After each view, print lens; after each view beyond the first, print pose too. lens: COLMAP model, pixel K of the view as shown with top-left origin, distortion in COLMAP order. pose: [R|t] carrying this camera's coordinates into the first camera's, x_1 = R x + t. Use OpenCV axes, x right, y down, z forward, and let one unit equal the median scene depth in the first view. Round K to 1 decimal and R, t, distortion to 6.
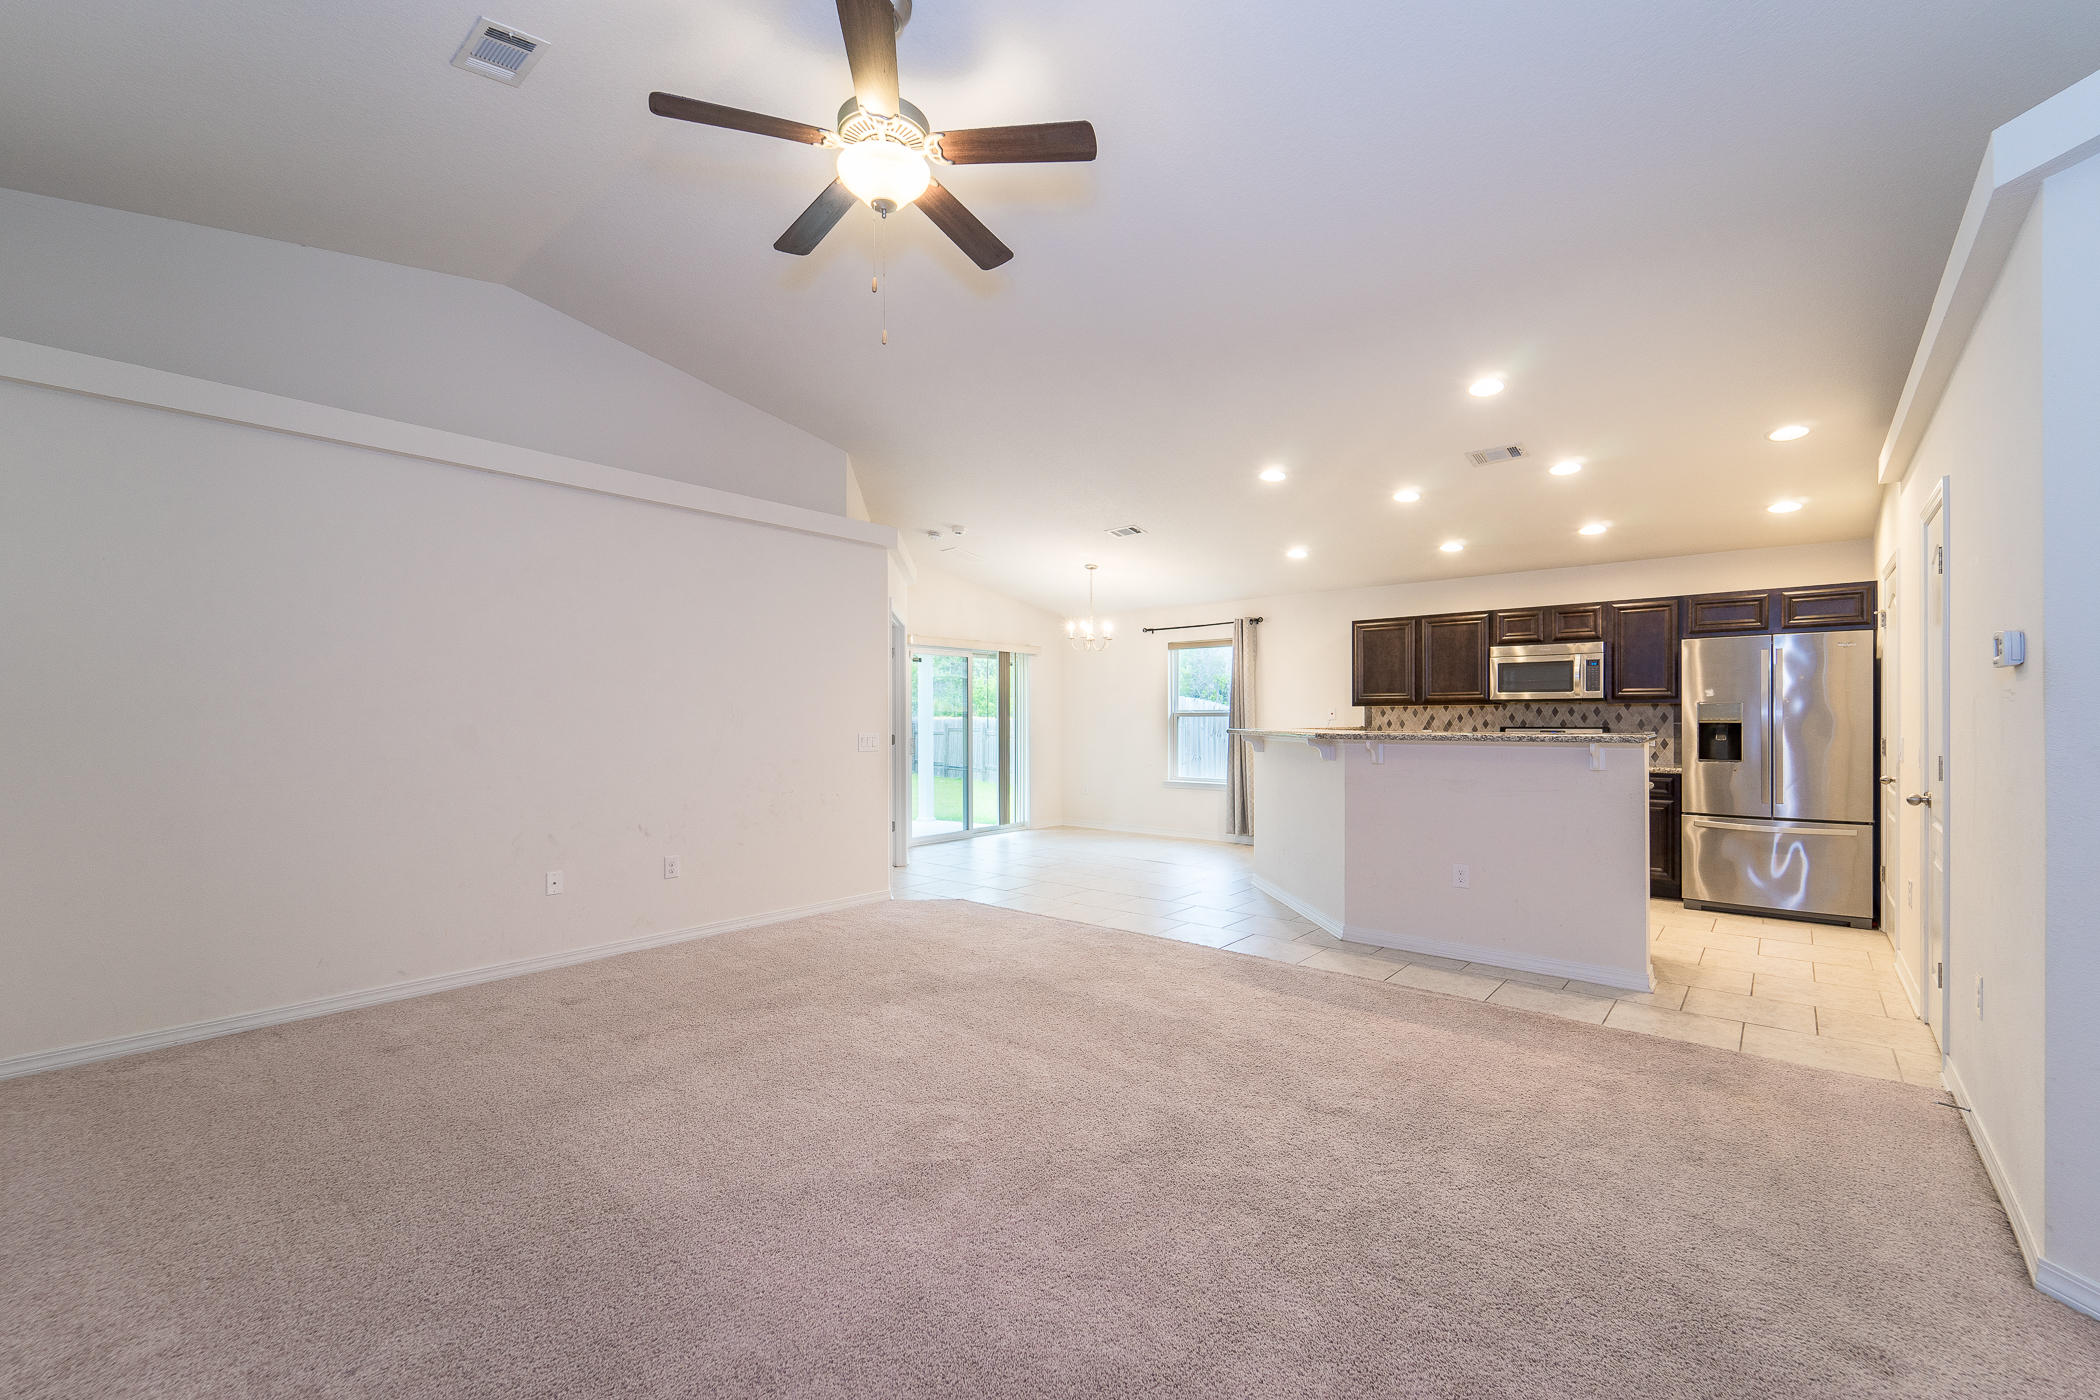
lens RADIAL K [[876.6, 0, 1044.2], [0, 876.6, 715.4], [0, 0, 1]] dist [0.006928, -0.000704]
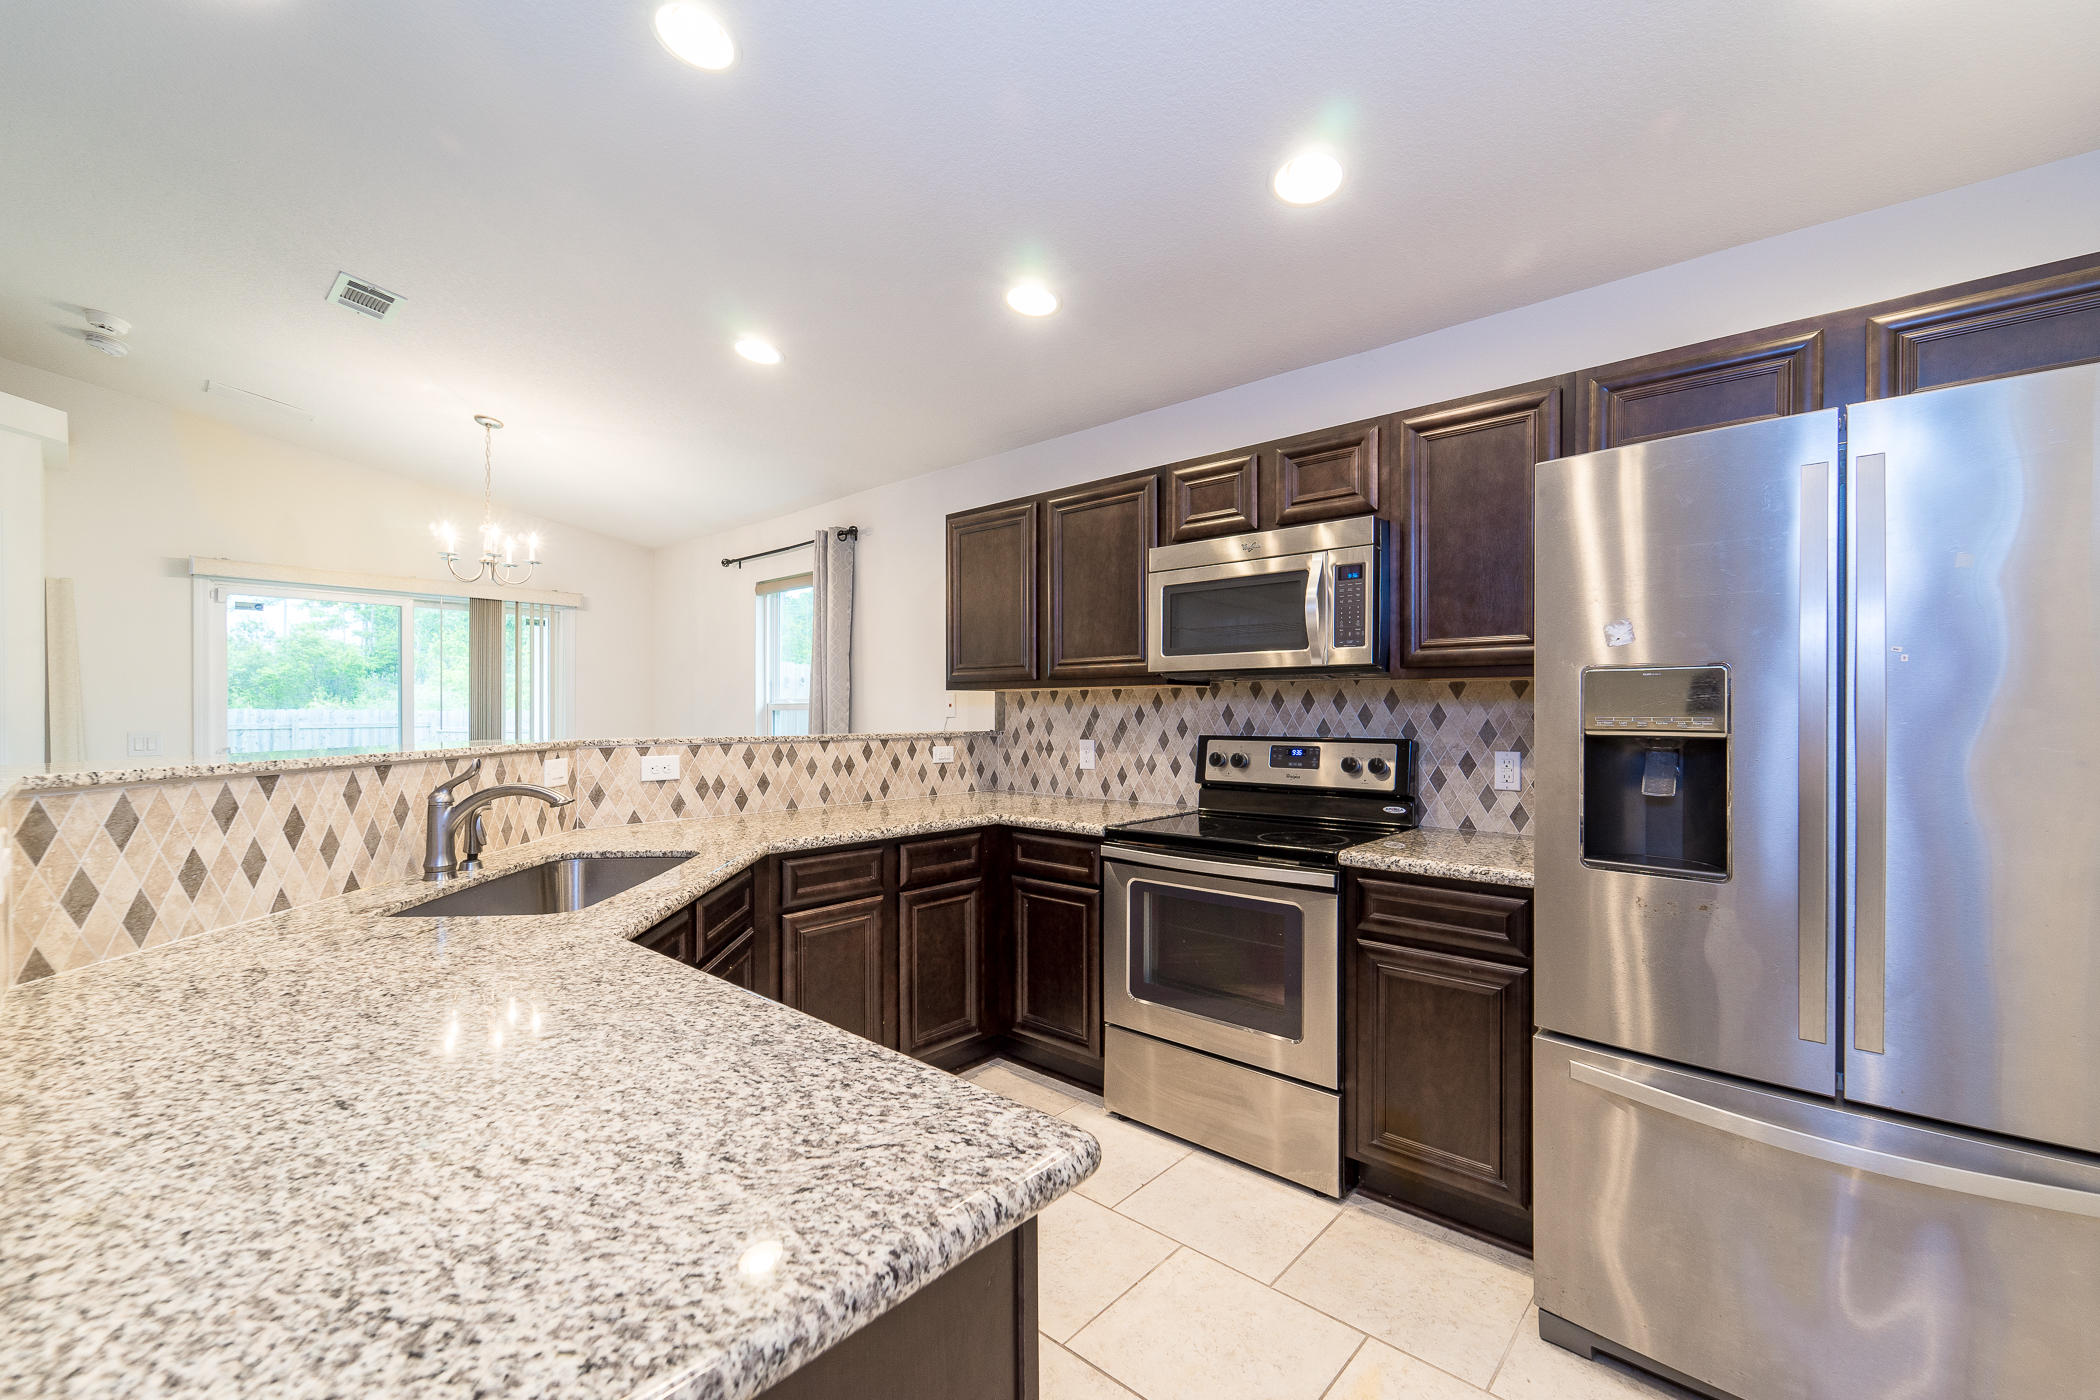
lens RADIAL K [[876.6, 0, 1041.2], [0, 876.6, 712.0], [0, 0, 1]] dist [0.006928, -0.000704]
pose [[0.999657, 0.004250, -0.025833, 0.471415], [-0.004186, 0.999988, 0.002557, 0.000553], [0.025843, -0.002448, 0.999663, 0.579544]]
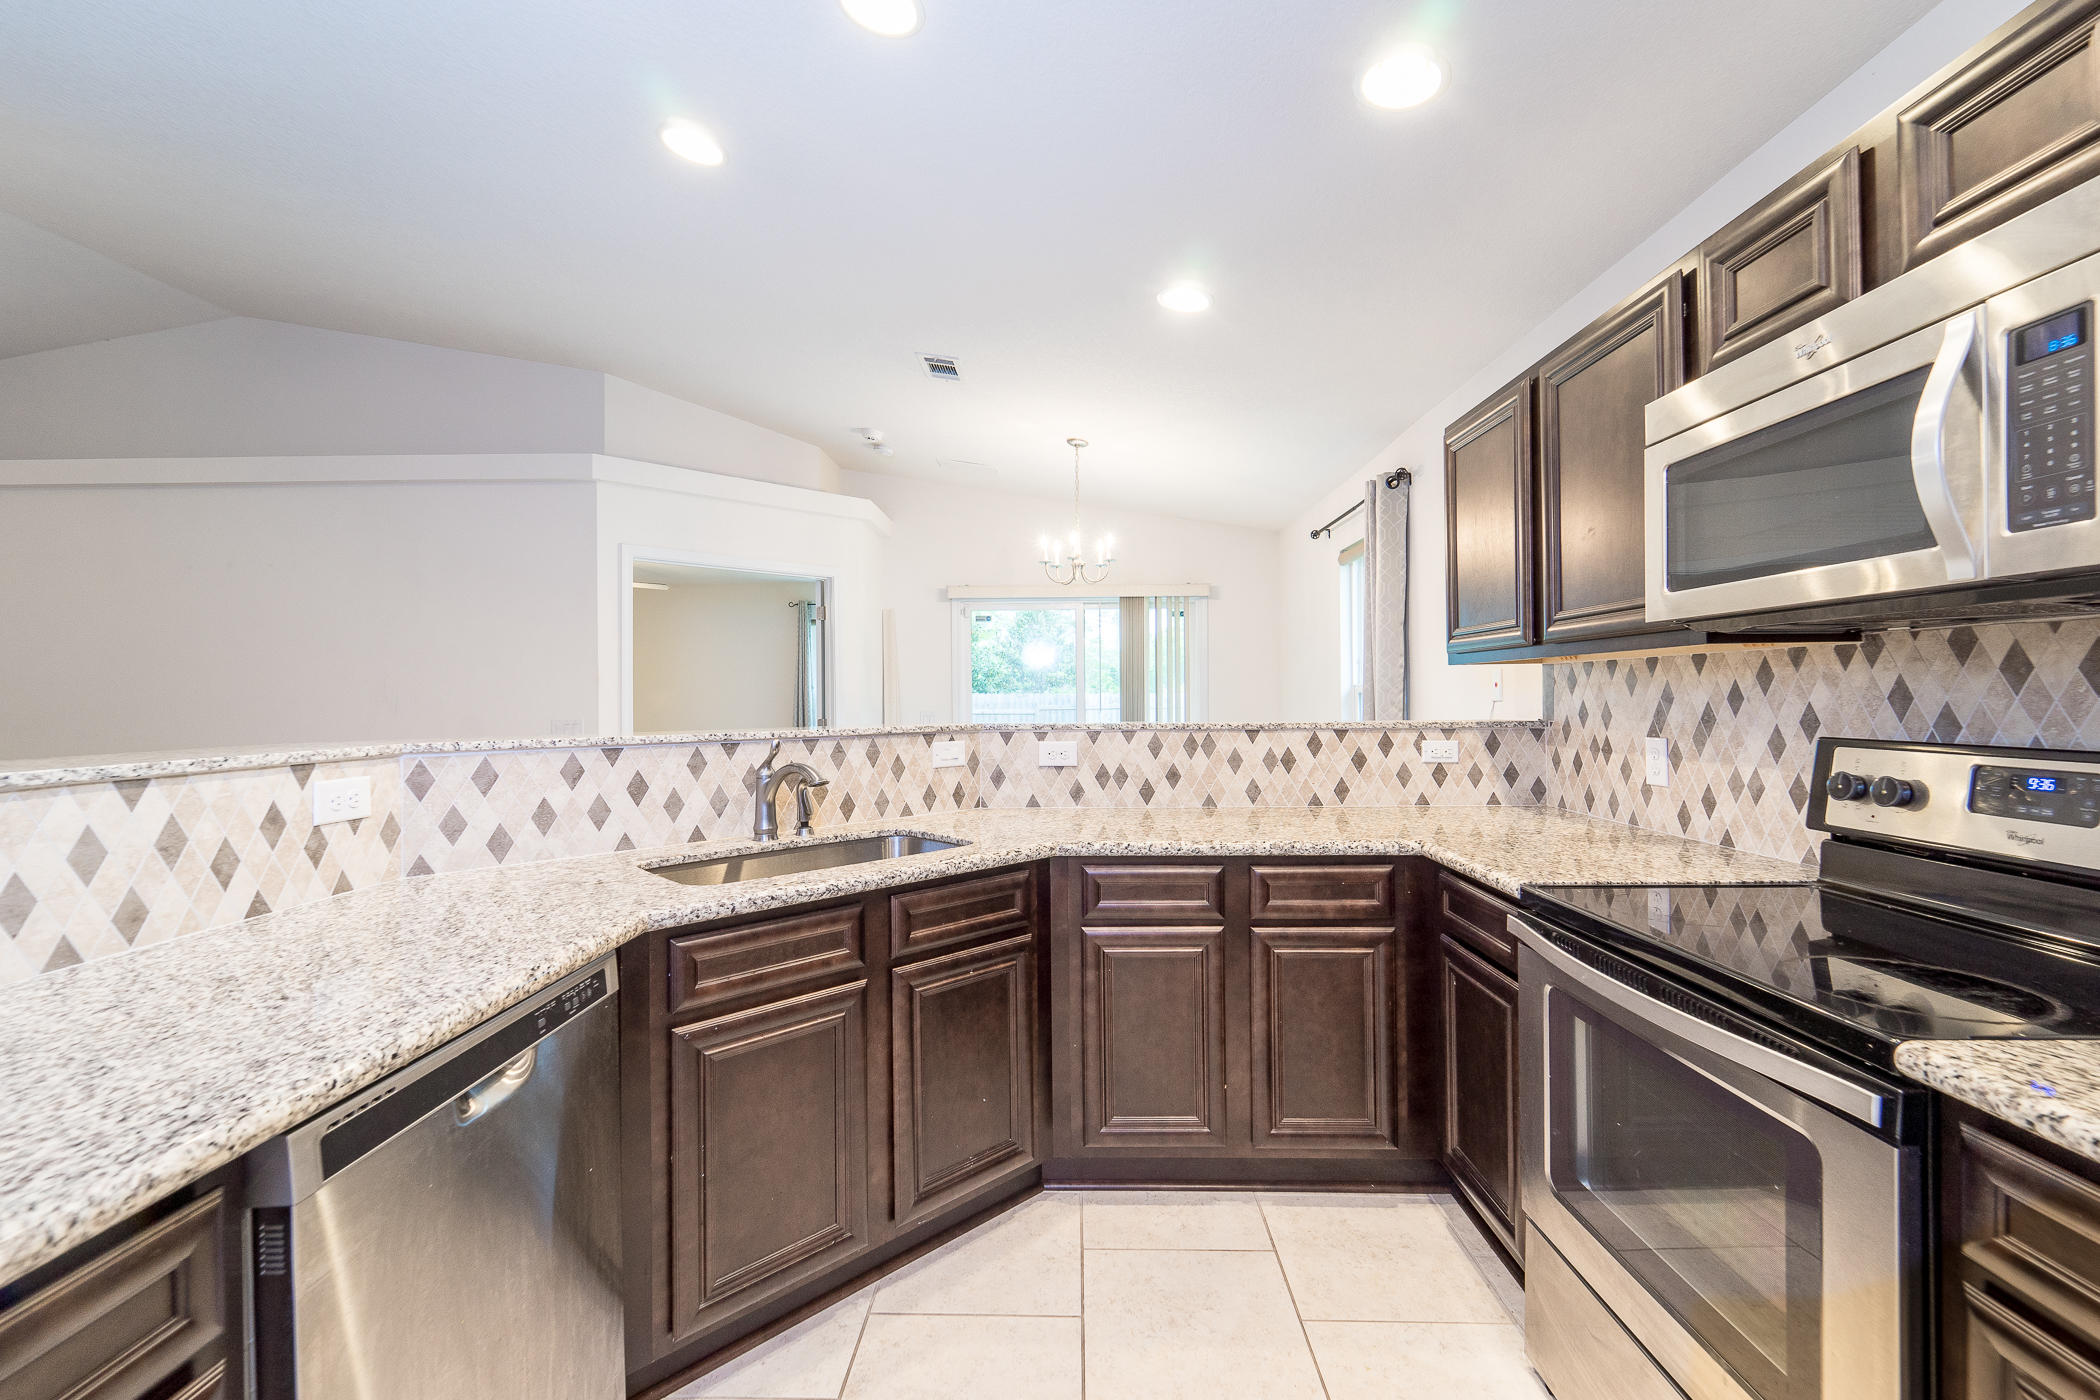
lens RADIAL K [[876.6, 0, 1045.5], [0, 876.6, 685.5], [0, 0, 1]] dist [0.006928, -0.000704]
pose [[0.628250, -0.009851, -0.777949, 0.598241], [0.006748, 0.999951, -0.007212, -0.000164], [0.777982, -0.000719, 0.628286, 0.727454]]
